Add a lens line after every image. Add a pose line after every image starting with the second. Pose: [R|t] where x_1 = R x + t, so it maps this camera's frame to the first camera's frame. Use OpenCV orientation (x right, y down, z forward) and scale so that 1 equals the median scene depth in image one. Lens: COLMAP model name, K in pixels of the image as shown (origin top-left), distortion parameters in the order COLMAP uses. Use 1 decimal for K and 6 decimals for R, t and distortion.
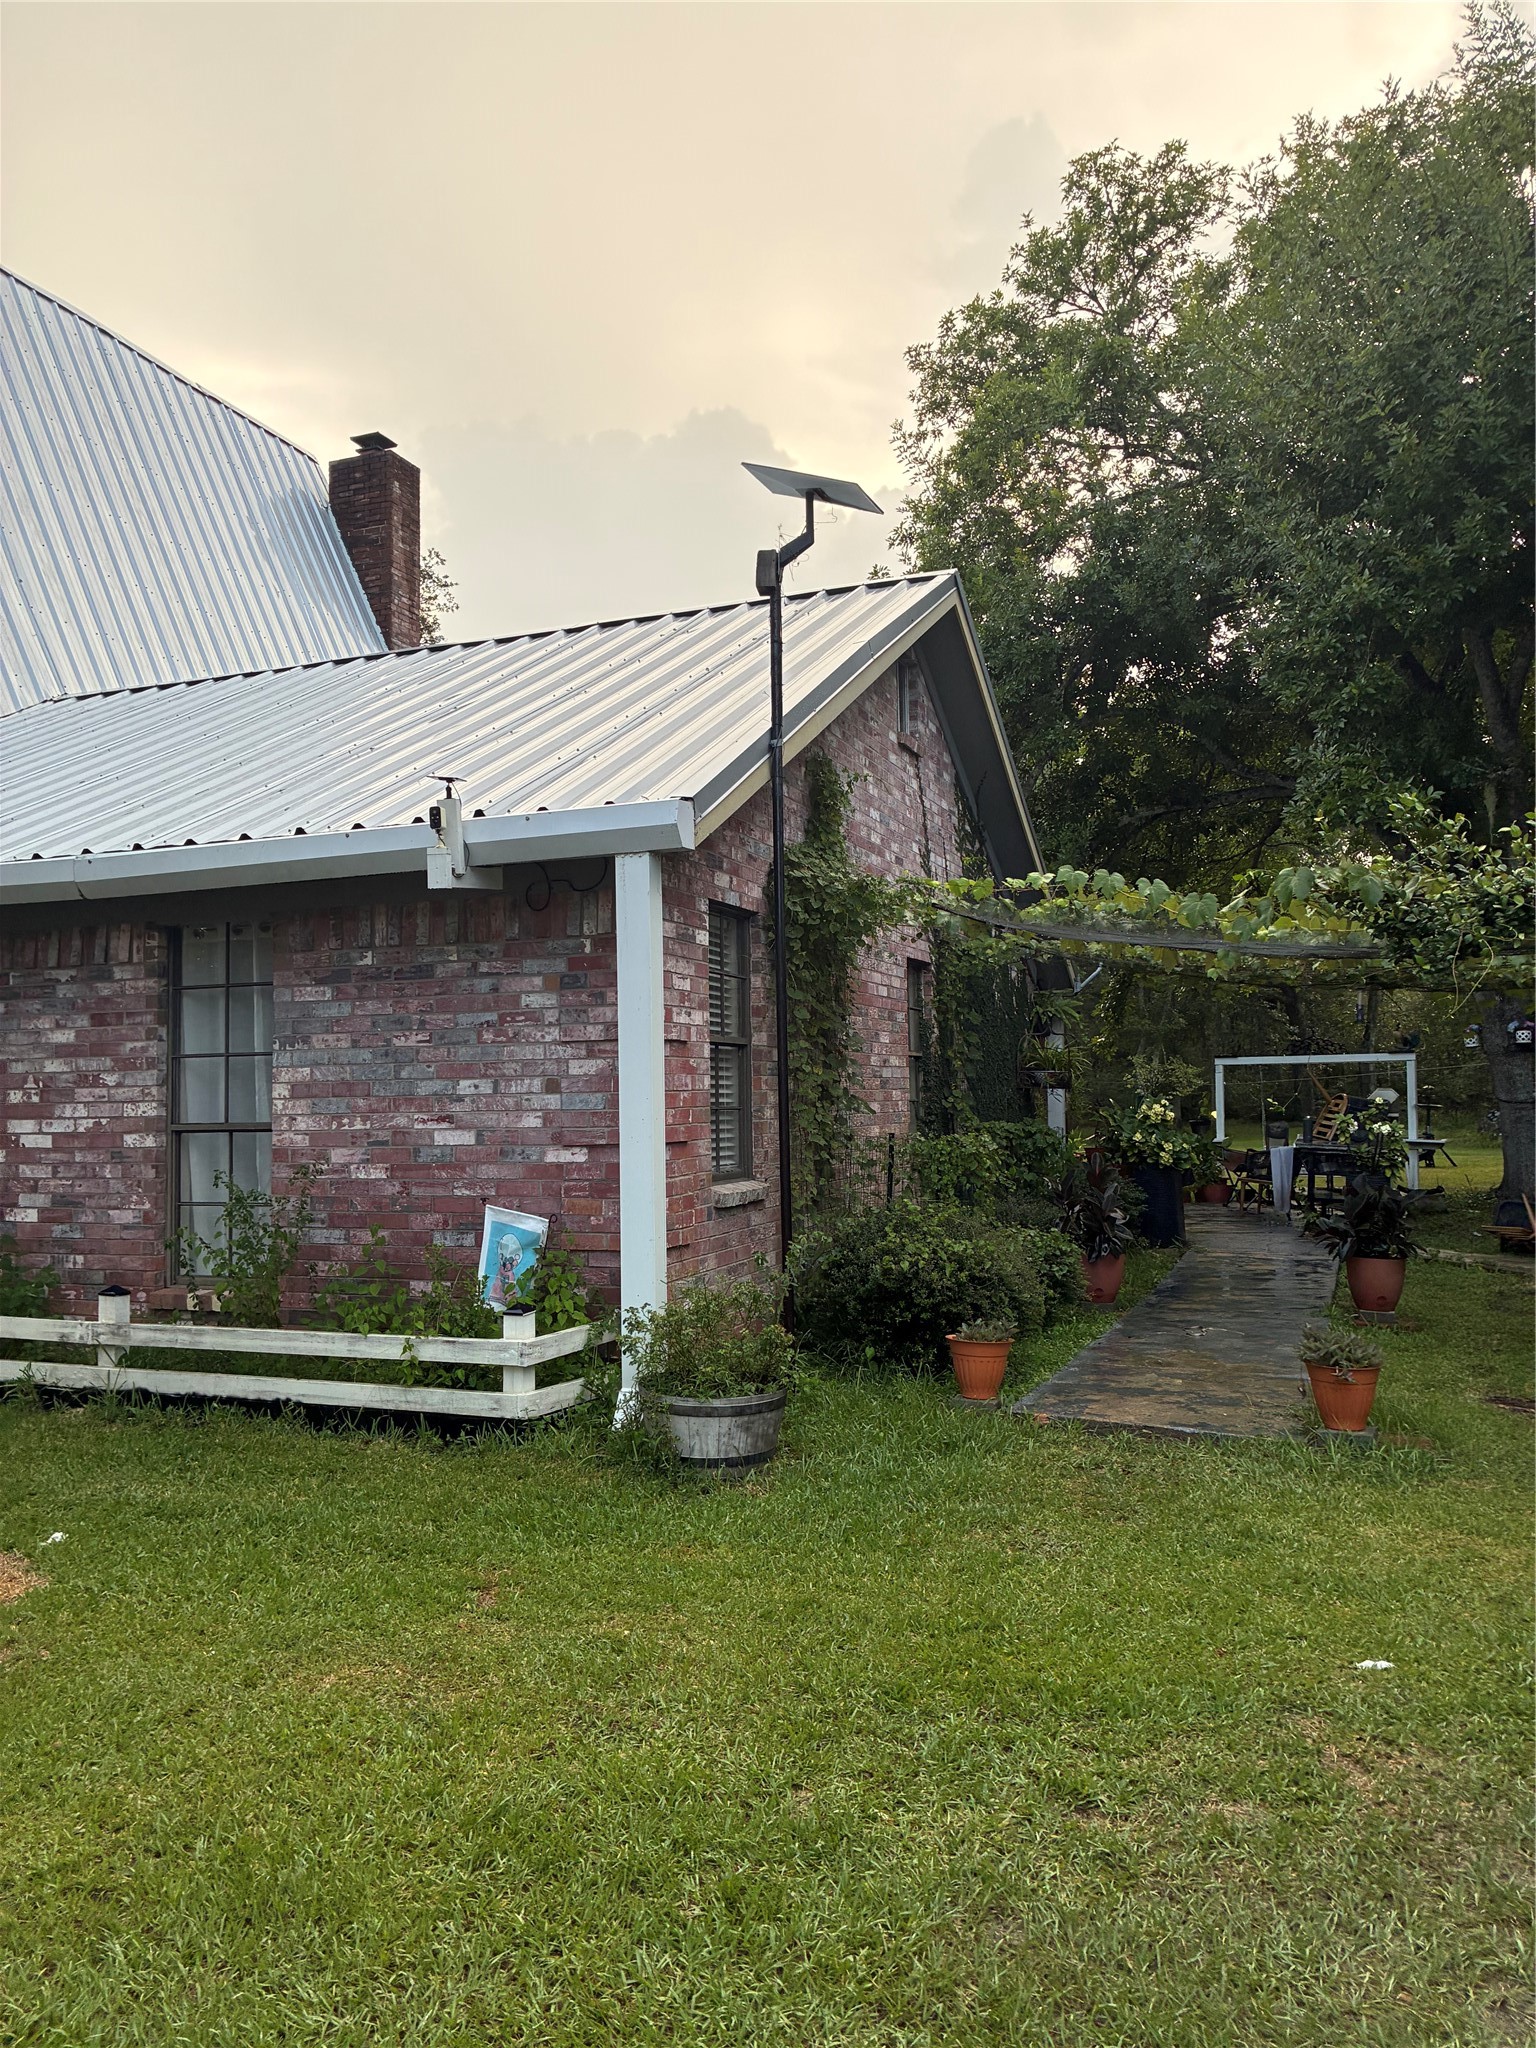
lens RADIAL K [[1541.7, 0, 768.0], [0, 1541.7, 1024.0], [0, 0, 1]] dist [0.059103, -0.083197]
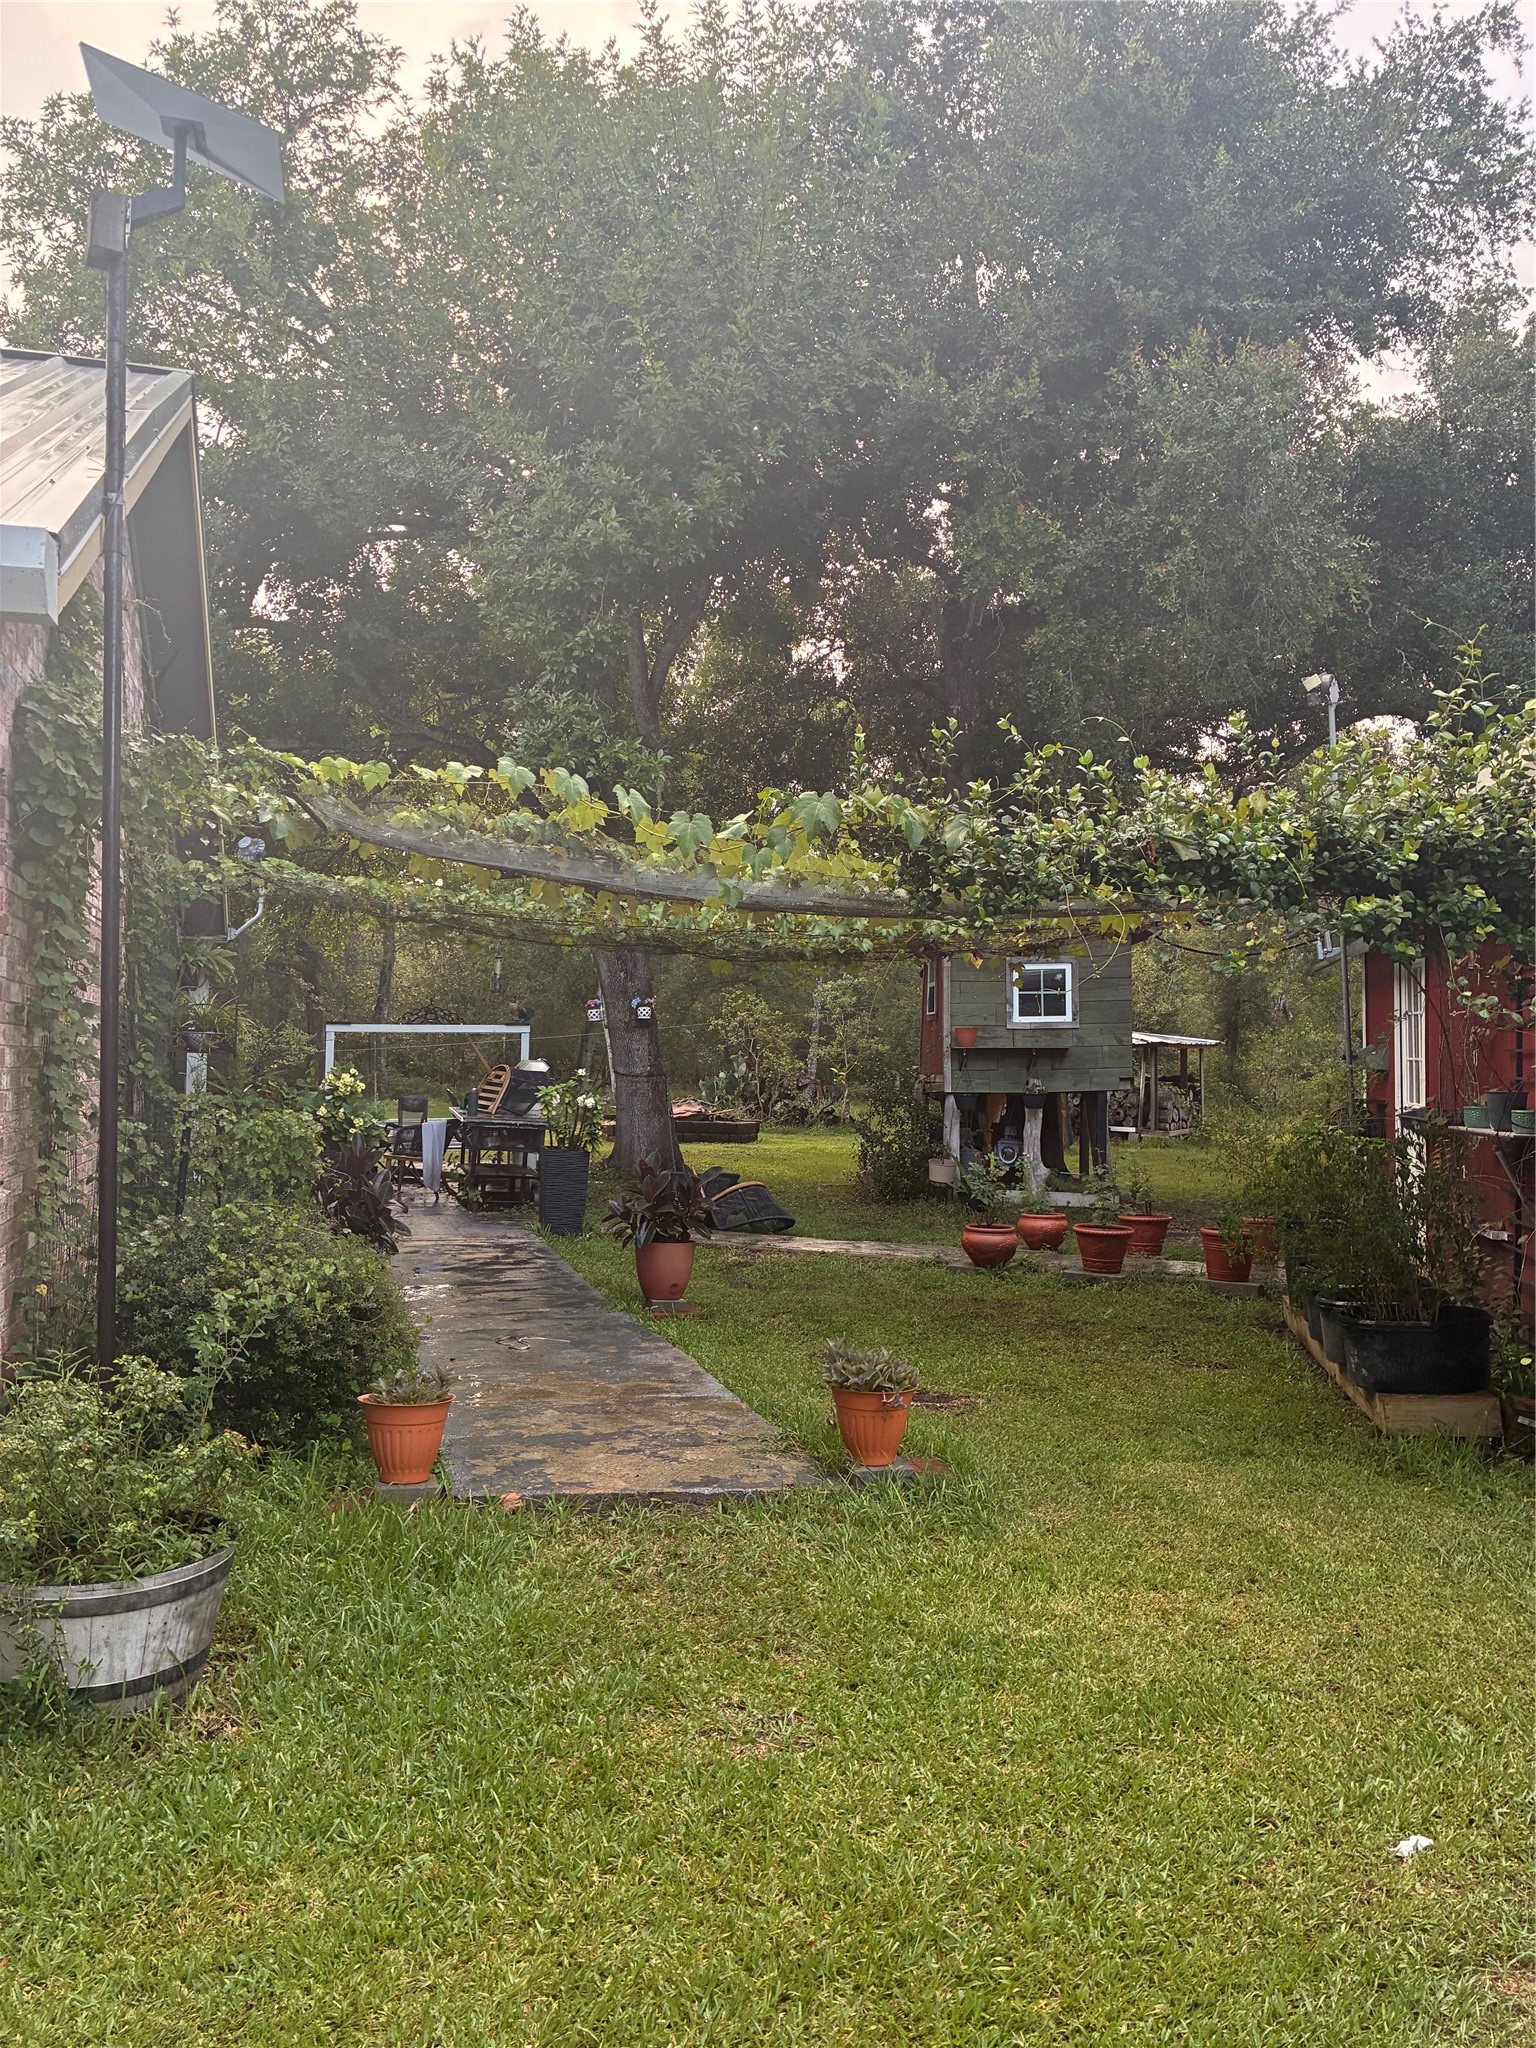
lens RADIAL K [[1541.7, 0, 768.0], [0, 1541.7, 1024.0], [0, 0, 1]] dist [0.059103, -0.083197]
pose [[0.798567, 0.033208, 0.600989, -0.082353], [-0.044377, 0.999008, 0.003766, 0.010278], [-0.600268, -0.029678, 0.799248, 0.164883]]
